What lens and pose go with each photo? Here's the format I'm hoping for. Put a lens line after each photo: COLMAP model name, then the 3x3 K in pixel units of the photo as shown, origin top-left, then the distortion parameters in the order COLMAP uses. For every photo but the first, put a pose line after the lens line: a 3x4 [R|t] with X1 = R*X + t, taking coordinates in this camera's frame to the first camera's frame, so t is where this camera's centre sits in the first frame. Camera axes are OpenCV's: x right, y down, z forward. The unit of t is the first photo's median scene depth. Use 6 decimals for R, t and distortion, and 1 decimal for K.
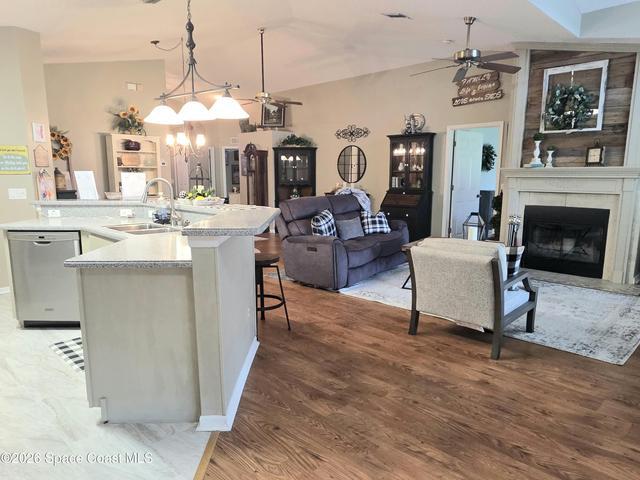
lens RADIAL K [[437.2, 0, 314.1], [0, 437.2, 250.5], [0, 0, 1]] dist [0.006470, -0.003686]
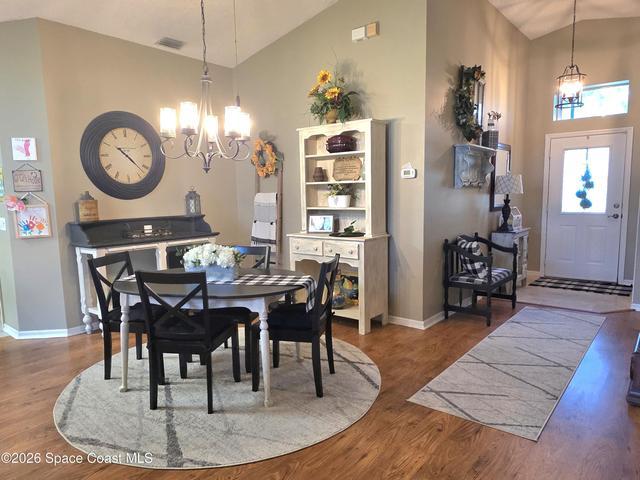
lens RADIAL K [[437.2, 0, 319.2], [0, 437.2, 245.1], [0, 0, 1]] dist [0.006470, -0.003686]
pose [[0.087746, 0.116408, -0.989318, 0.229751], [-0.153718, 0.982835, 0.102012, -0.267617], [0.984211, 0.143125, 0.104134, 1.504981]]
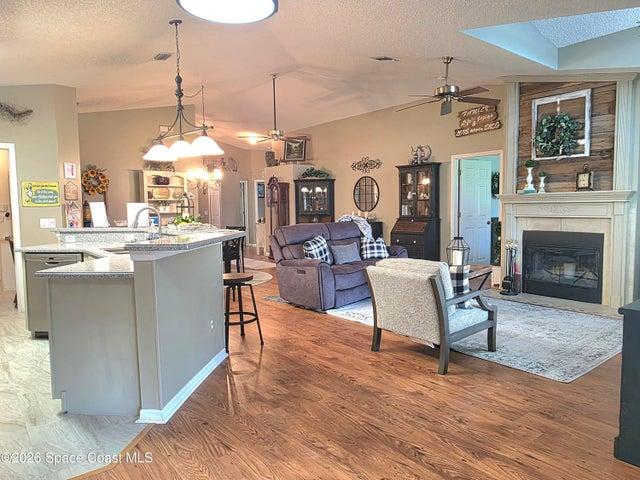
lens RADIAL K [[437.2, 0, 318.2], [0, 437.2, 238.3], [0, 0, 1]] dist [0.006470, -0.003686]
pose [[0.994072, -0.005912, -0.108561, 0.153029], [-0.004886, 0.995082, -0.098932, 0.020805], [0.108612, 0.098876, 0.989155, -0.057972]]
